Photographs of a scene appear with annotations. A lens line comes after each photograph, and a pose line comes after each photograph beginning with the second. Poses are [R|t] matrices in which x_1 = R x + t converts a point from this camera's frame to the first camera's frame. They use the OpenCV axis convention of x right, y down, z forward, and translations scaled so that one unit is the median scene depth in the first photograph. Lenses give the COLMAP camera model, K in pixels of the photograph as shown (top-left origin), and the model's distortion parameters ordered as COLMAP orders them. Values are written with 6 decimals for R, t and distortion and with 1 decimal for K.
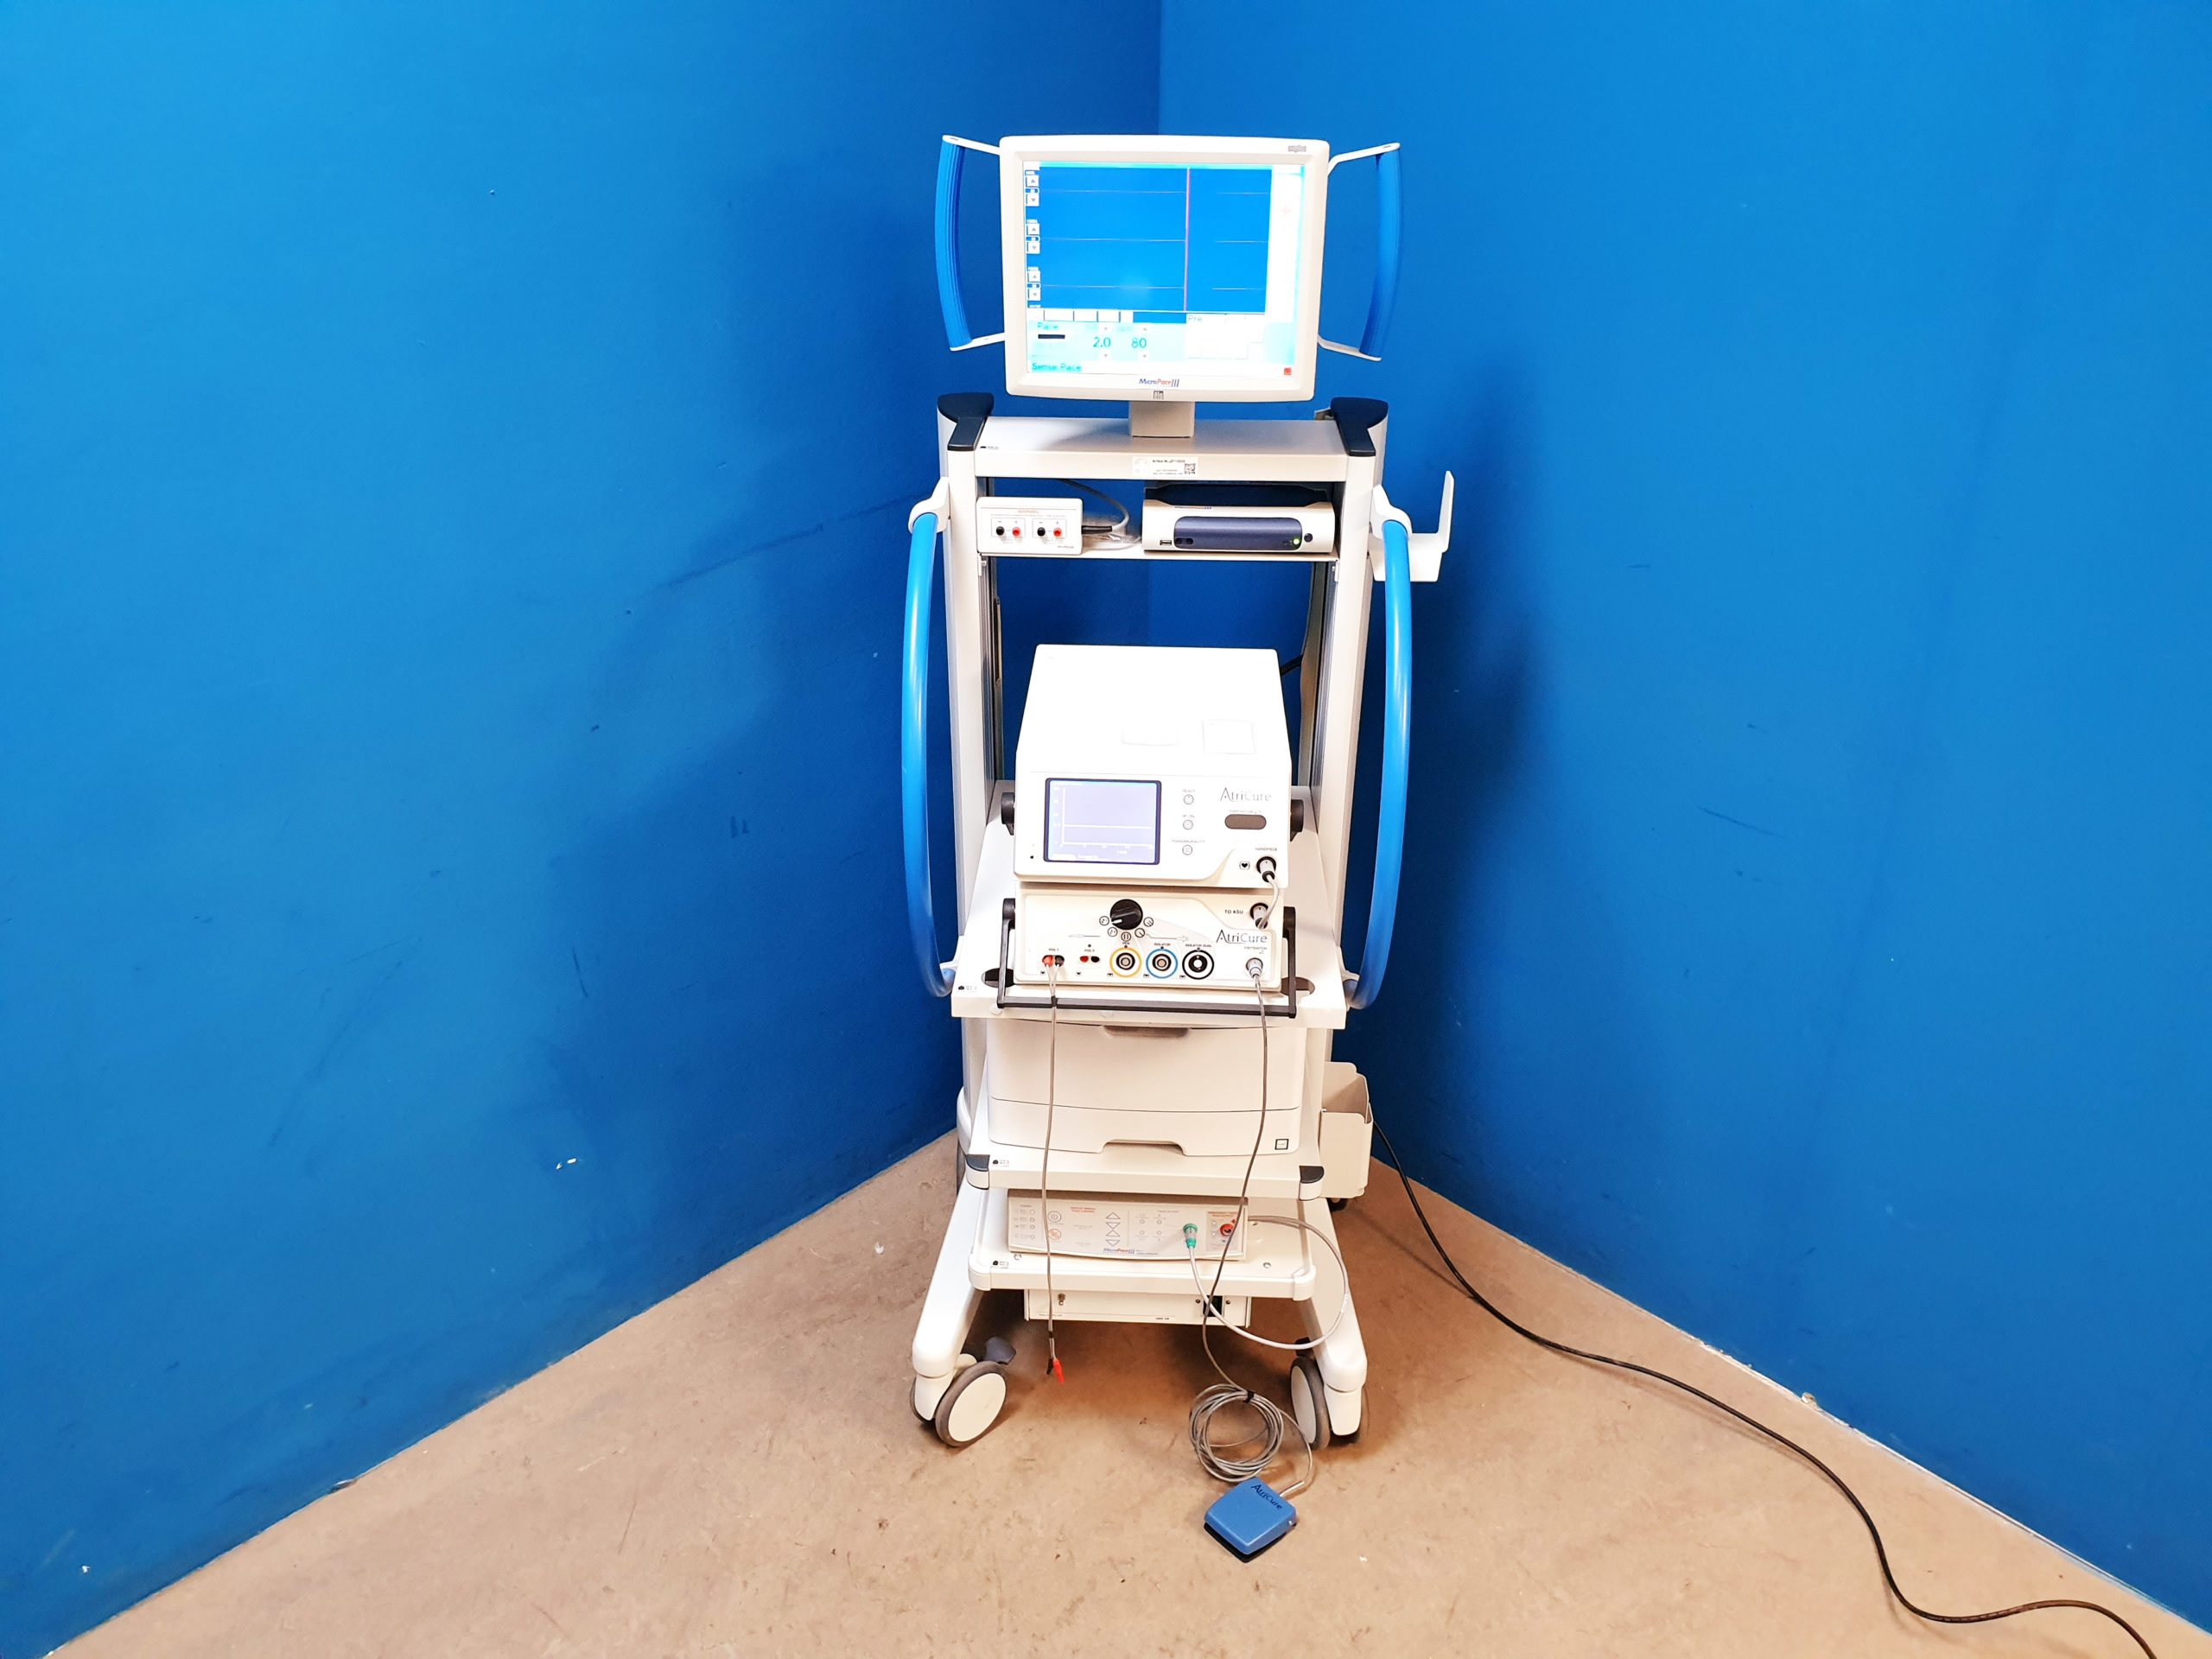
lens RADIAL K [[1849.6, 0, 1090.4], [0, 1849.6, 787.0], [0, 0, 1]] dist [-0.003793, 0.073167]
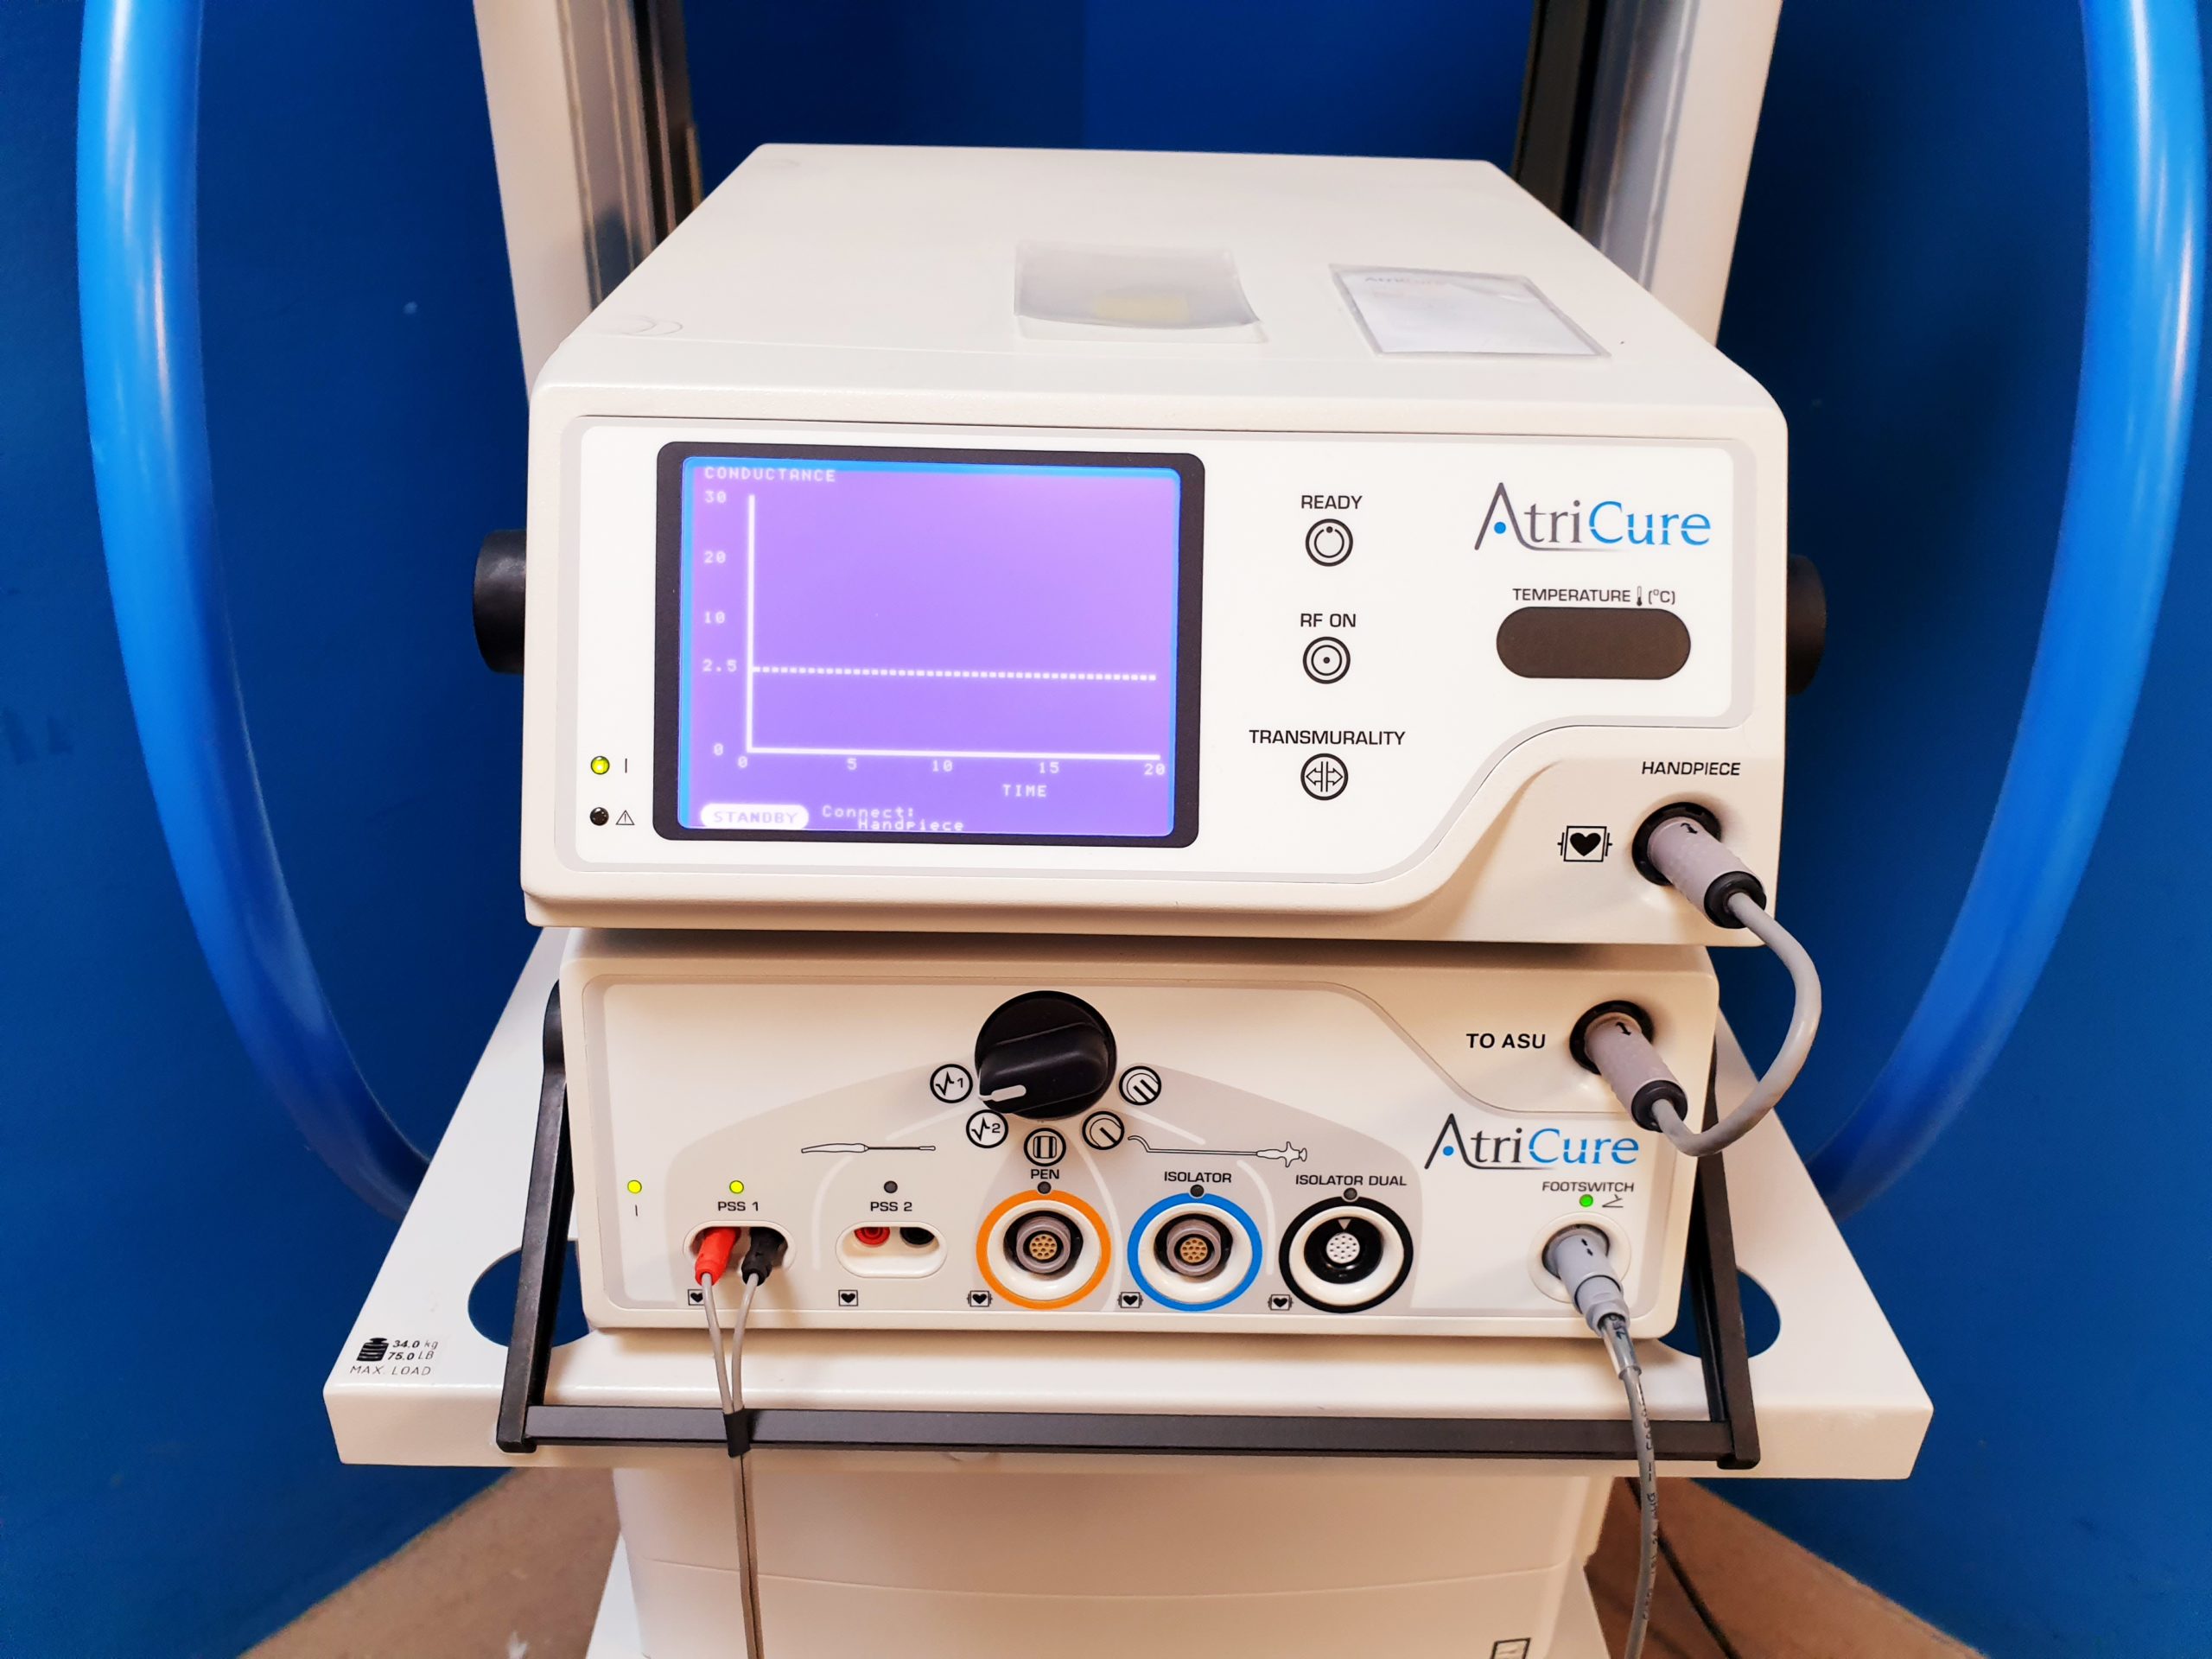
lens RADIAL K [[1849.6, 0, 1090.4], [0, 1849.6, 787.0], [0, 0, 1]] dist [-0.003793, 0.073167]
pose [[0.998950, -0.009906, 0.044739, 0.015004], [0.008614, 0.999543, 0.028960, 0.028179], [-0.045006, -0.028545, 0.998579, 0.766200]]
